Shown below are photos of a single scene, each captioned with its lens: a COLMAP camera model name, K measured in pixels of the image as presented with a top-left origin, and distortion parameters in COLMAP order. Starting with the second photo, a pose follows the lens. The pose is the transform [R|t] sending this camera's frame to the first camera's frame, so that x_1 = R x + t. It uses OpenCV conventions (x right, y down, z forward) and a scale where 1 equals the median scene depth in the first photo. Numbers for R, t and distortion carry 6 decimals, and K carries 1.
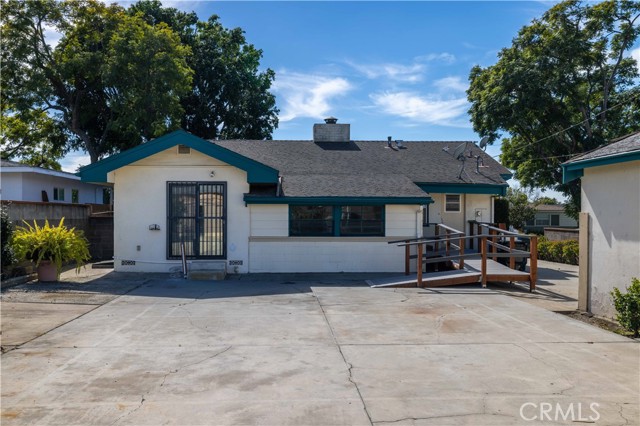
lens RADIAL K [[514.9, 0, 320.0], [0, 514.9, 213.0], [0, 0, 1]] dist [0.003046, -0.005019]
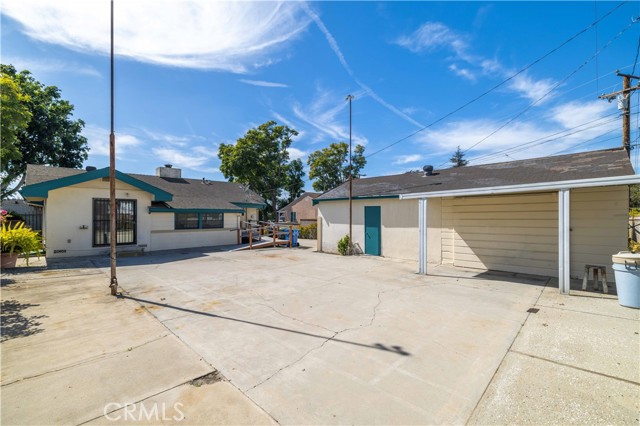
lens RADIAL K [[263.3, 0, 320.0], [0, 263.3, 213.0], [0, 0, 1]] dist [-0.000835, -0.000179]
pose [[0.750967, 0.002291, 0.660336, -0.286707], [0.004755, 0.999949, -0.008877, -0.004057], [-0.660323, 0.009807, 0.750918, -0.067174]]
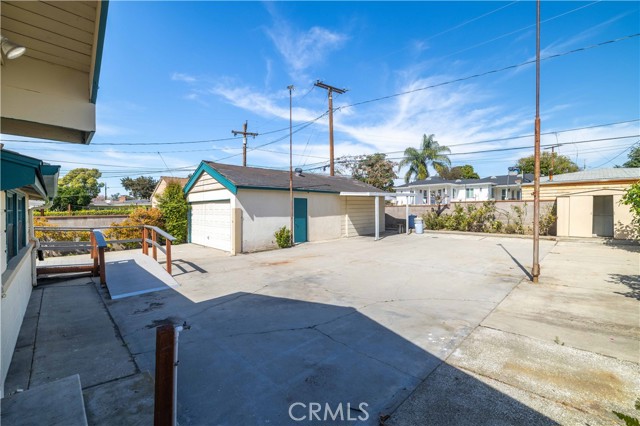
lens RADIAL K [[263.3, 0, 320.0], [0, 263.3, 213.0], [0, 0, 1]] dist [-0.000835, -0.000179]
pose [[-0.663191, -0.018314, 0.748226, -0.335241], [0.003450, 0.999615, 0.027525, -0.006381], [-0.748443, 0.020836, -0.662872, 0.930629]]
